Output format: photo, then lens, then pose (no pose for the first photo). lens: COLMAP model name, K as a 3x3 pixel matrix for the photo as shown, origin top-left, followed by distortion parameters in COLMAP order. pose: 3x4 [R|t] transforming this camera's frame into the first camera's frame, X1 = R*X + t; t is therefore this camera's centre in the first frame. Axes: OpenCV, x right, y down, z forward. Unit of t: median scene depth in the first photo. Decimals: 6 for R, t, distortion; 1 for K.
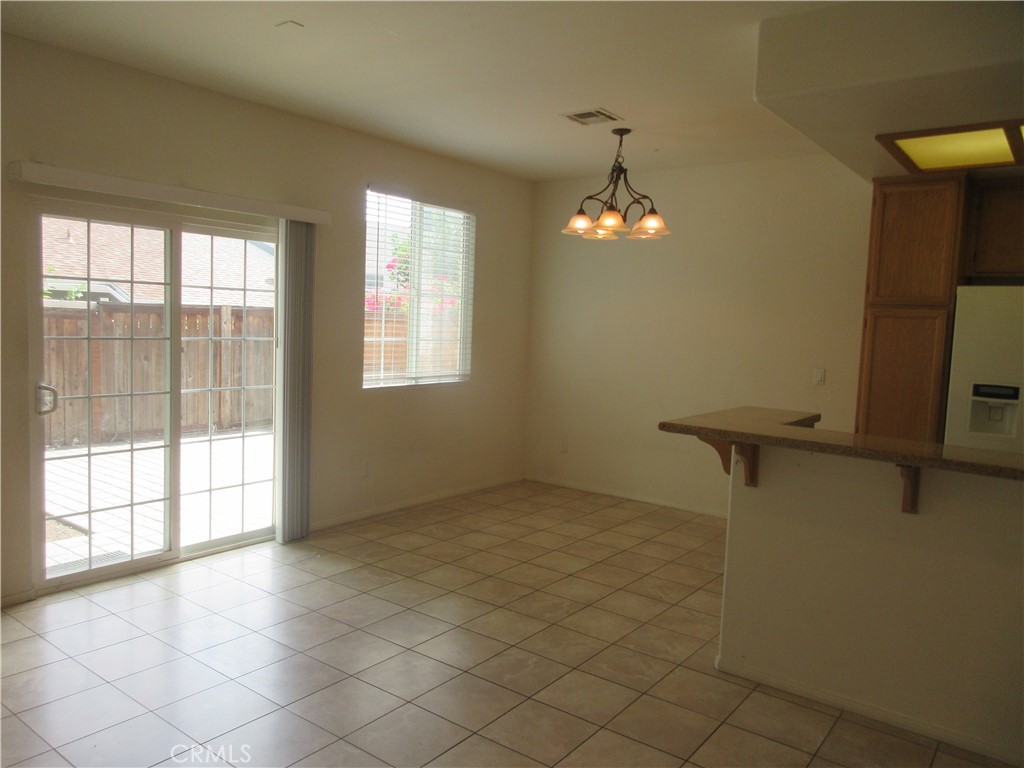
lens RADIAL K [[760.2, 0, 516.2], [0, 760.2, 384.0], [0, 0, 1]] dist [-0.004708, 0.005653]
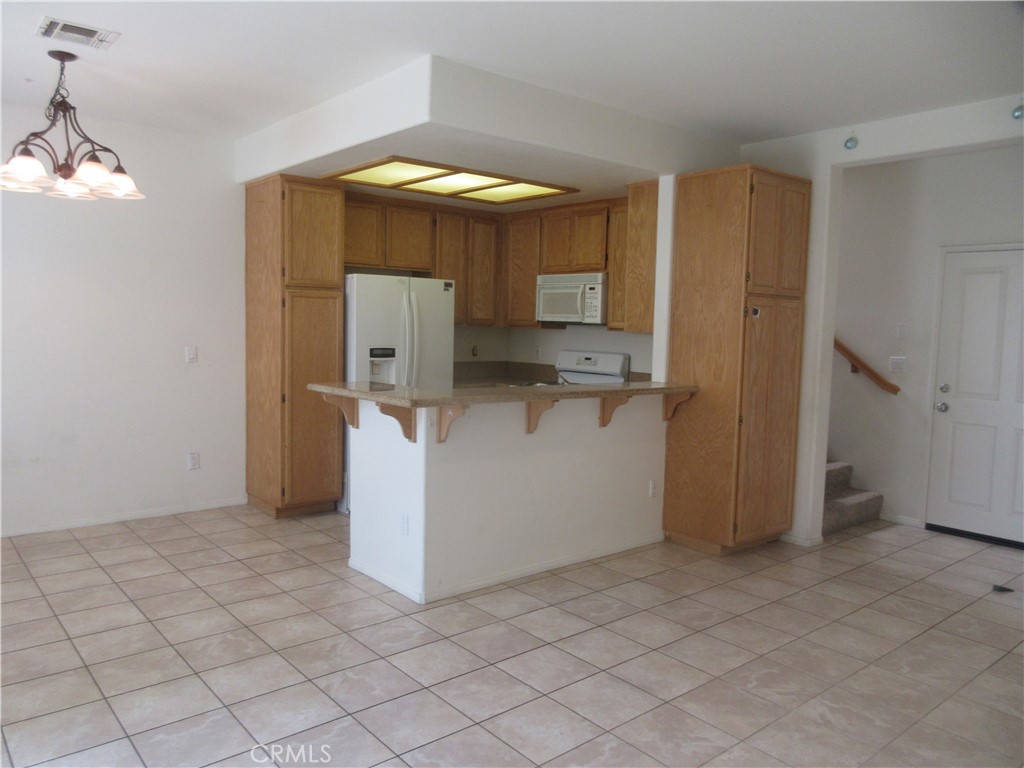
lens RADIAL K [[760.2, 0, 510.4], [0, 760.2, 385.7], [0, 0, 1]] dist [-0.004708, 0.005653]
pose [[0.225292, -0.117492, 0.967181, -0.617472], [0.071095, 0.992038, 0.103951, -0.054701], [-0.971694, 0.045343, 0.231852, 0.450725]]
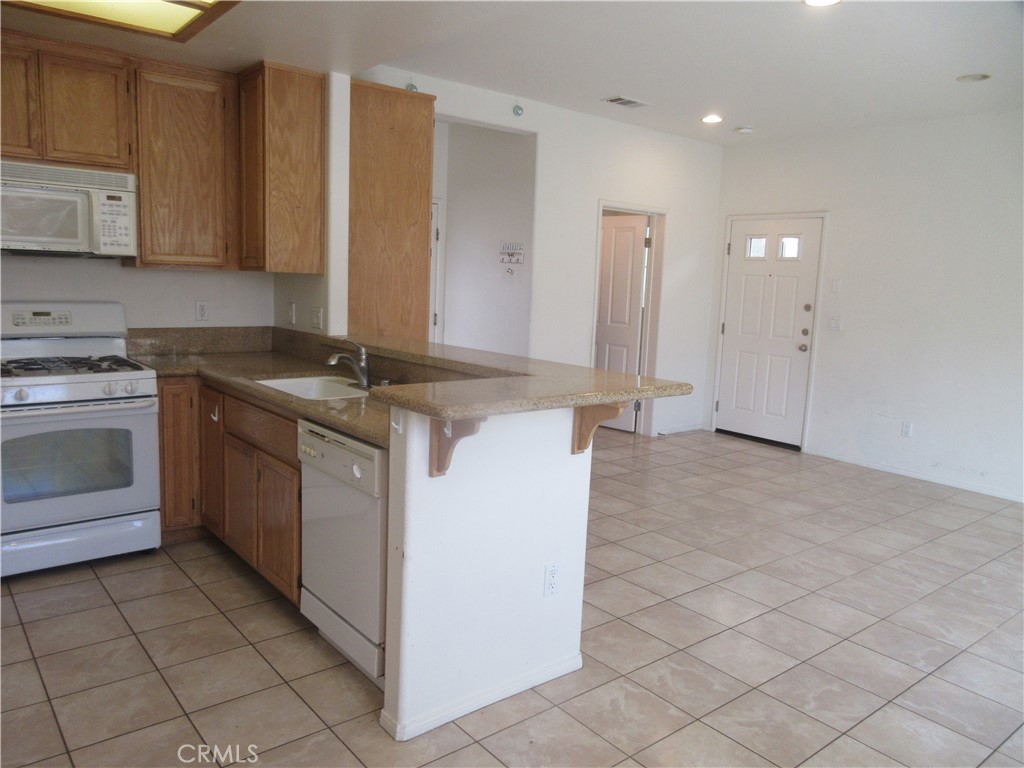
lens RADIAL K [[760.2, 0, 515.3], [0, 760.2, 381.2], [0, 0, 1]] dist [-0.004708, 0.005653]
pose [[-0.968182, -0.111163, 0.224203, 0.138952], [-0.057237, 0.970540, 0.234041, -0.101690], [-0.243615, 0.213762, -0.946022, 1.361473]]
